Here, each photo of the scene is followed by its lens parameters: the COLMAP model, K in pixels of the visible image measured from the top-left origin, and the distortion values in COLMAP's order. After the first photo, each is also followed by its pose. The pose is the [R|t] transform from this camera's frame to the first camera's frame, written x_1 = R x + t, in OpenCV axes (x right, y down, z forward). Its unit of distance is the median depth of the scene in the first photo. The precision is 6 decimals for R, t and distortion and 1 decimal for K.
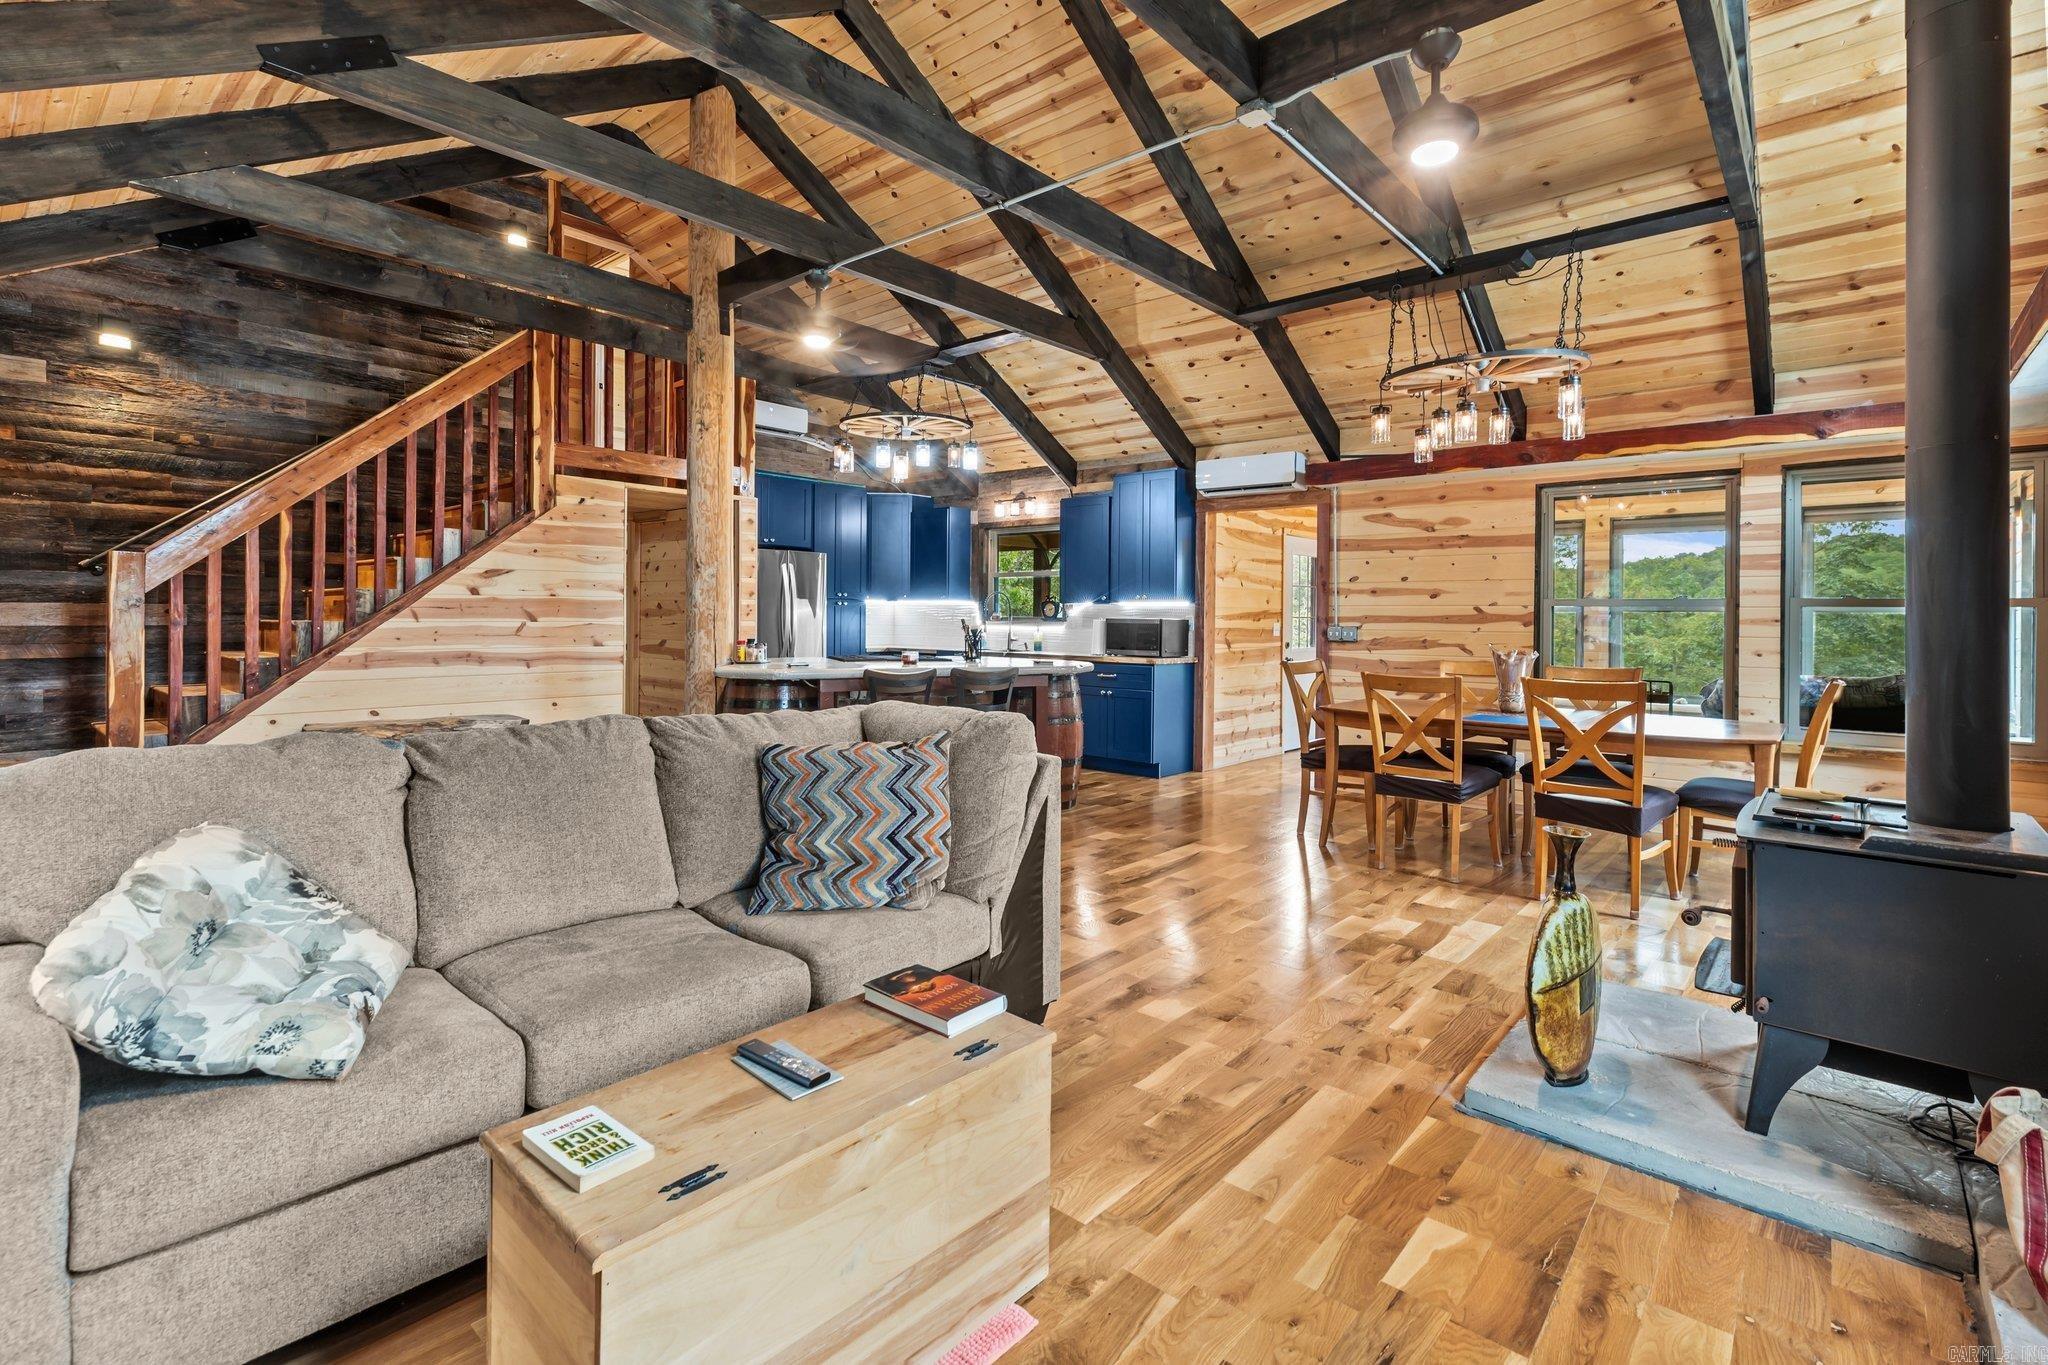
lens RADIAL K [[928.2, 0, 1029.2], [0, 928.2, 618.5], [0, 0, 1]] dist [0.001025, -0.000273]
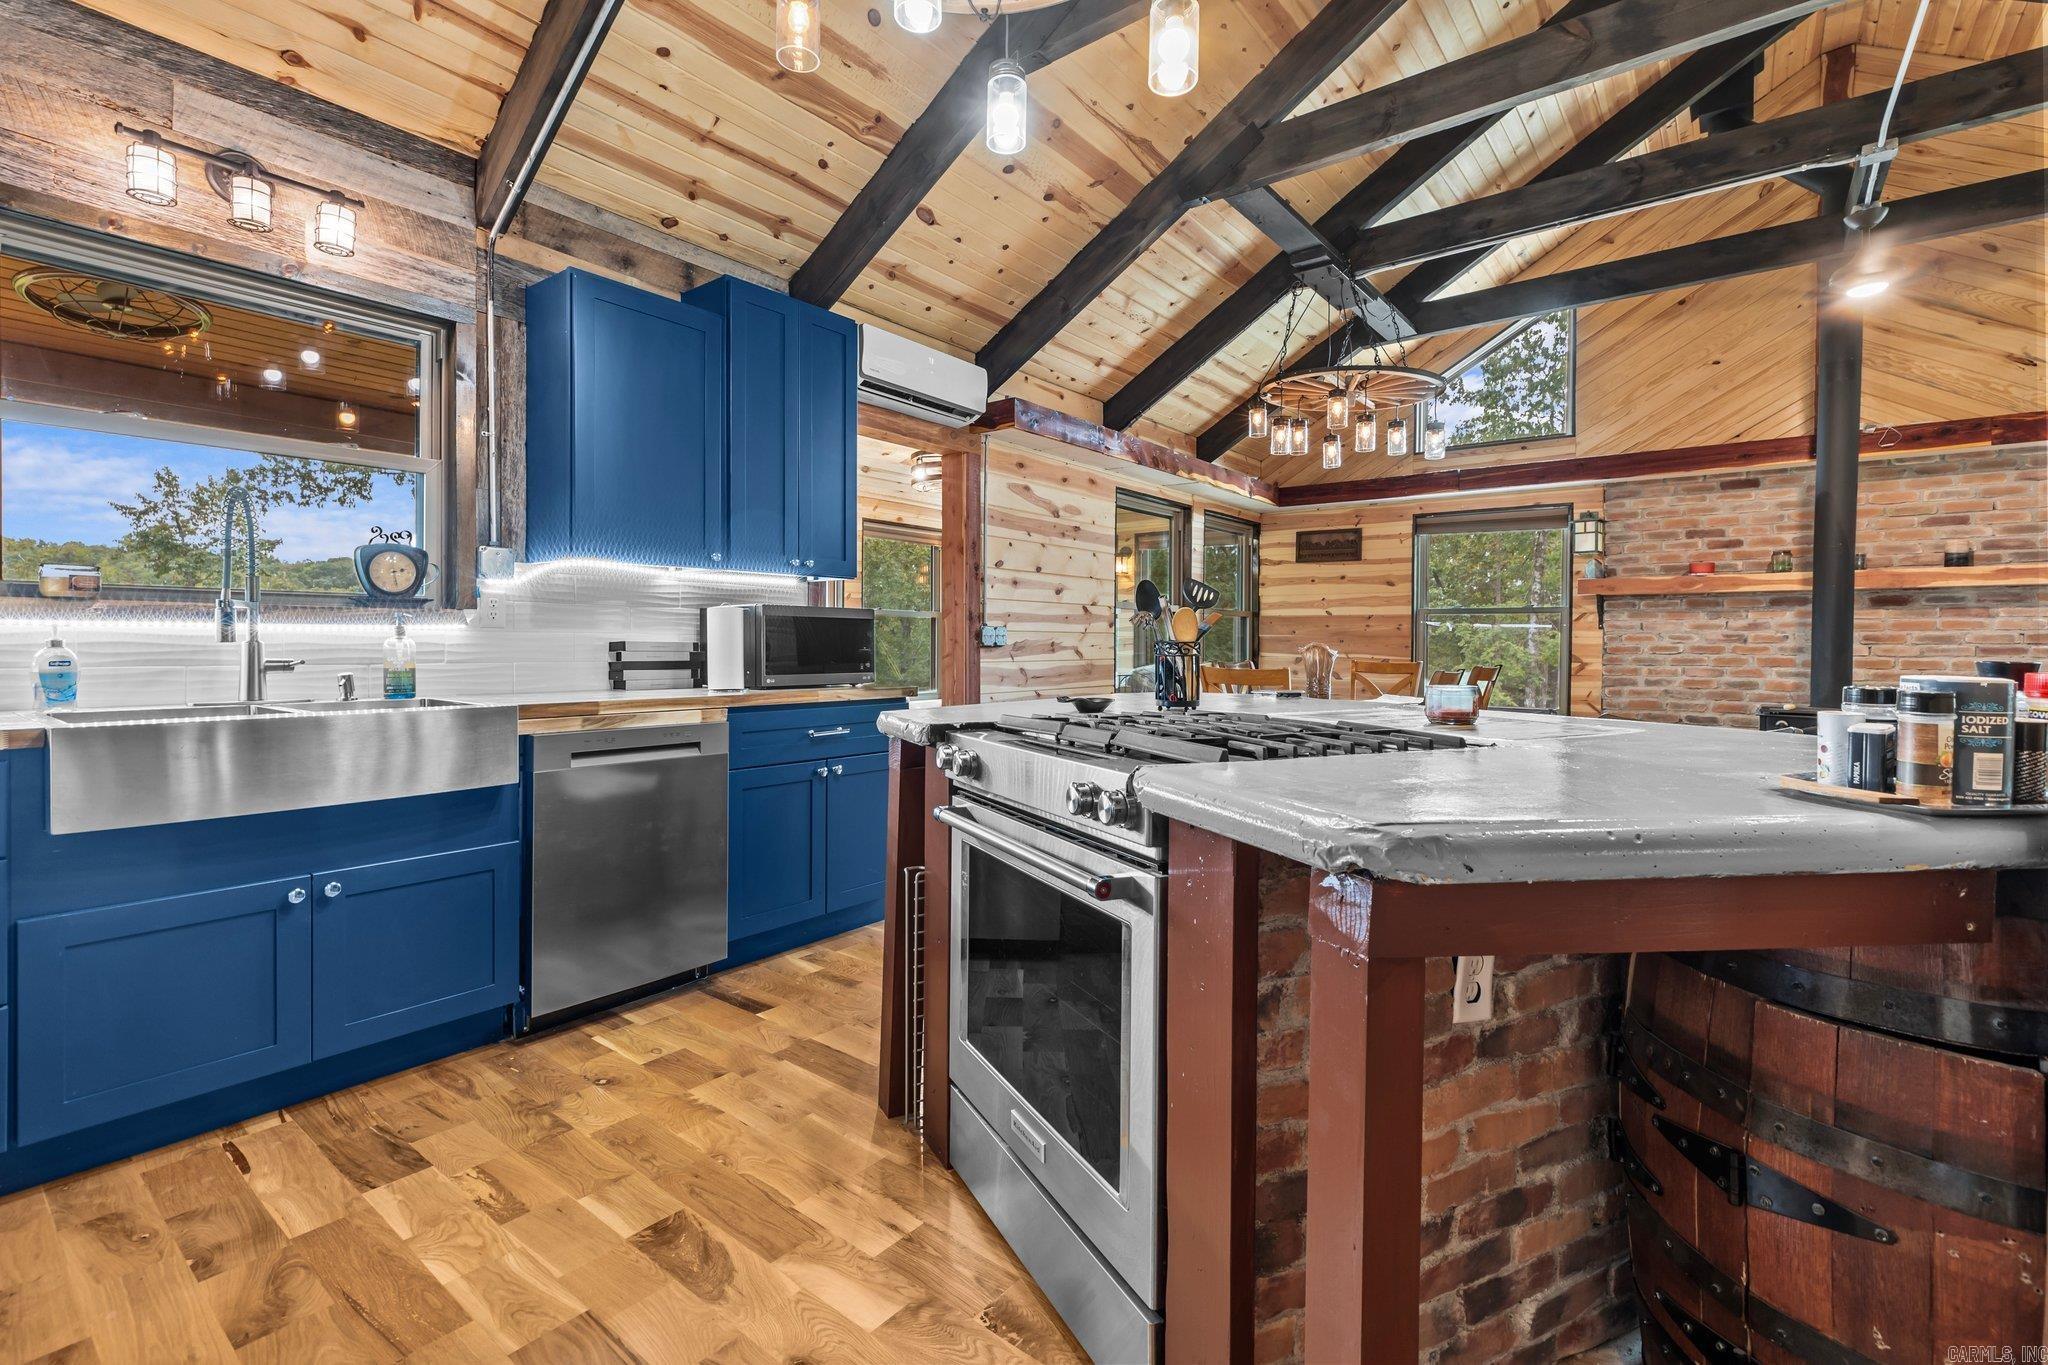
lens RADIAL K [[915.7, 0, 1013.2], [0, 915.7, 656.3], [0, 0, 1]] dist [-0.000054, 0.000010]
pose [[-0.044037, -0.023764, 0.998747, -0.429262], [-0.005581, 0.999707, 0.023541, 0.016327], [-0.999014, -0.004537, -0.044156, 1.107141]]
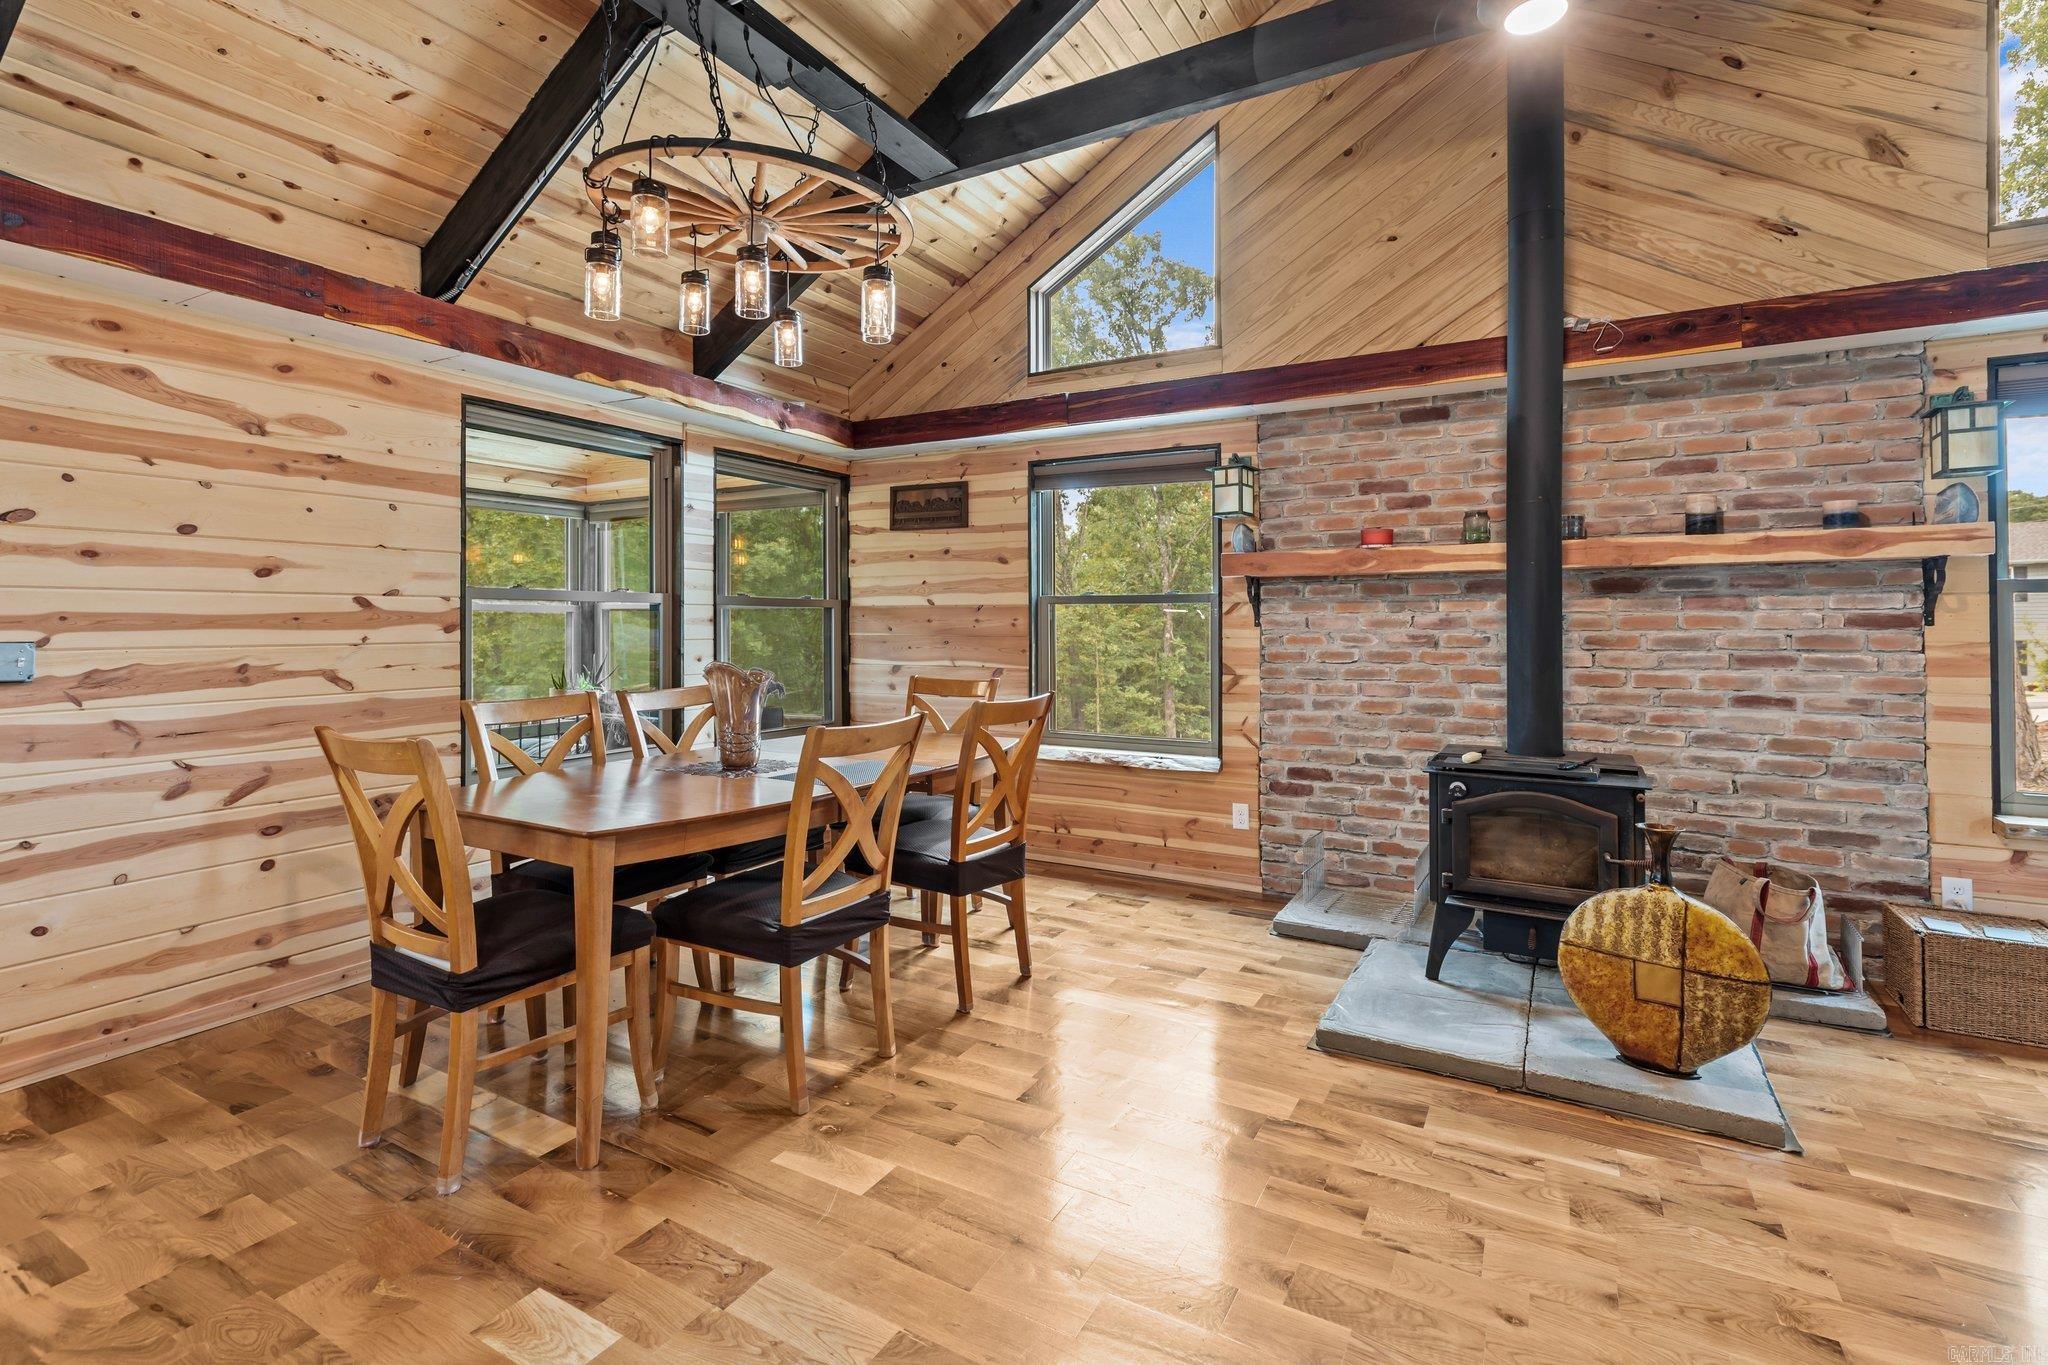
lens RADIAL K [[928.2, 0, 1029.2], [0, 928.2, 618.5], [0, 0, 1]] dist [0.001025, -0.000273]
pose [[-0.200954, -0.002445, 0.979598, -0.108179], [0.001306, 0.999995, 0.002764, -0.001342], [-0.979600, 0.001835, -0.200950, 0.732089]]
